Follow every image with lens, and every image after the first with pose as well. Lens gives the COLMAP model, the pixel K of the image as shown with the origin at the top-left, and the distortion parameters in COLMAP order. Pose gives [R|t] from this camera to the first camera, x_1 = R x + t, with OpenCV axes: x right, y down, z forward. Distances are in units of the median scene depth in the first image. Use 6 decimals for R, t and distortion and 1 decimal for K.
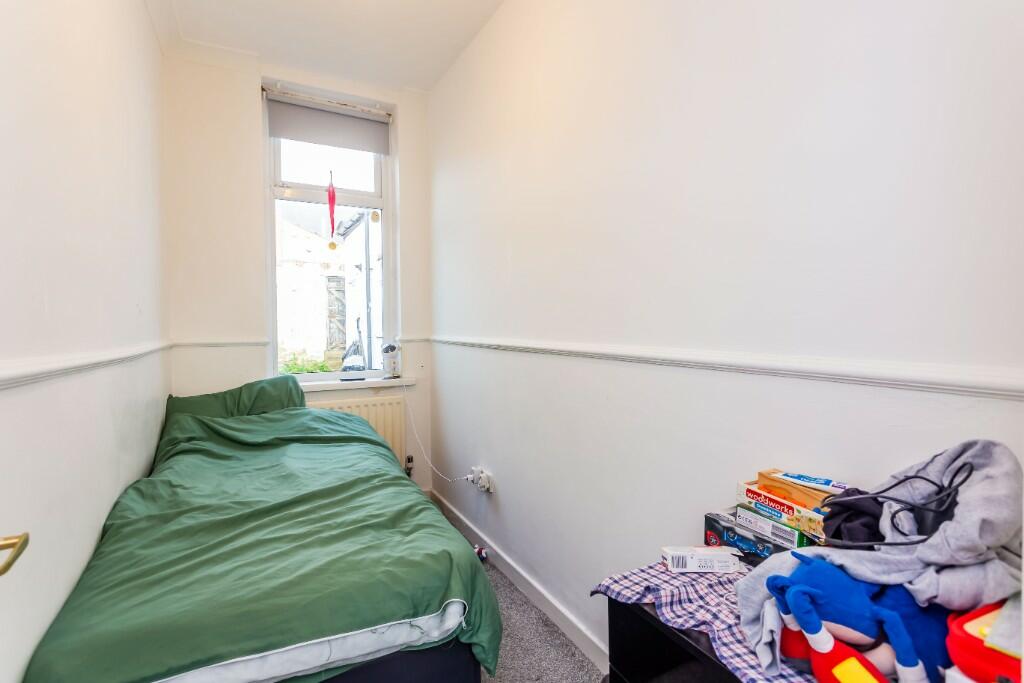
lens RADIAL K [[485.5, 0, 510.5], [0, 485.5, 337.0], [0, 0, 1]] dist [0.002130, 0.000806]
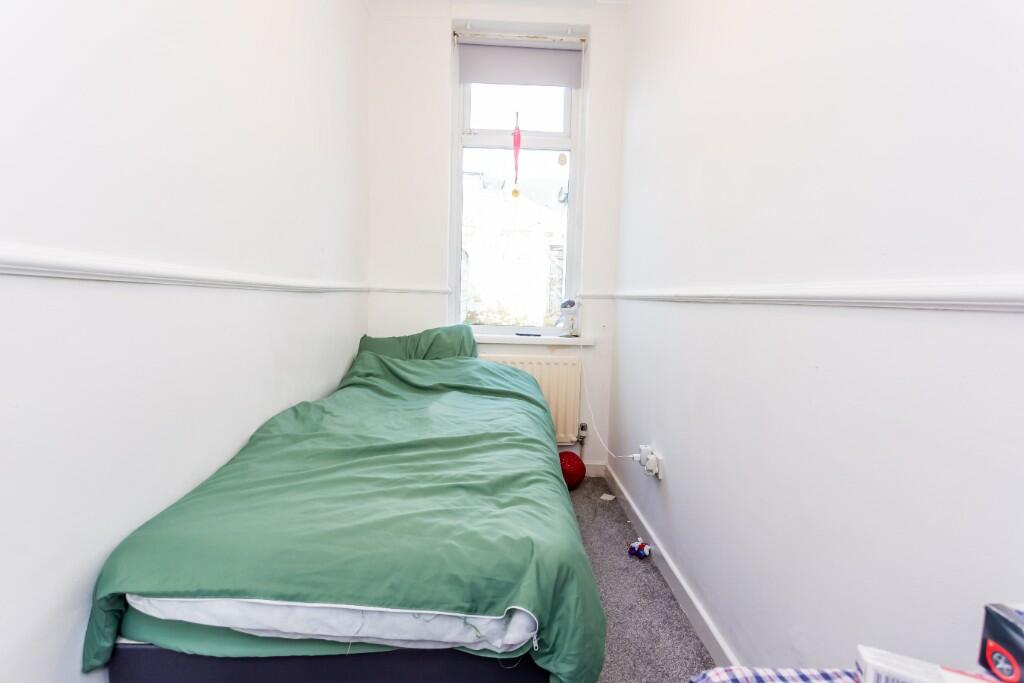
lens RADIAL K [[485.5, 0, 510.5], [0, 485.5, 337.0], [0, 0, 1]] dist [0.002130, 0.000806]
pose [[0.892775, 0.066178, -0.445615, 0.090210], [-0.043324, 0.997179, 0.061292, 0.047713], [0.448414, -0.035414, 0.893124, 0.187447]]
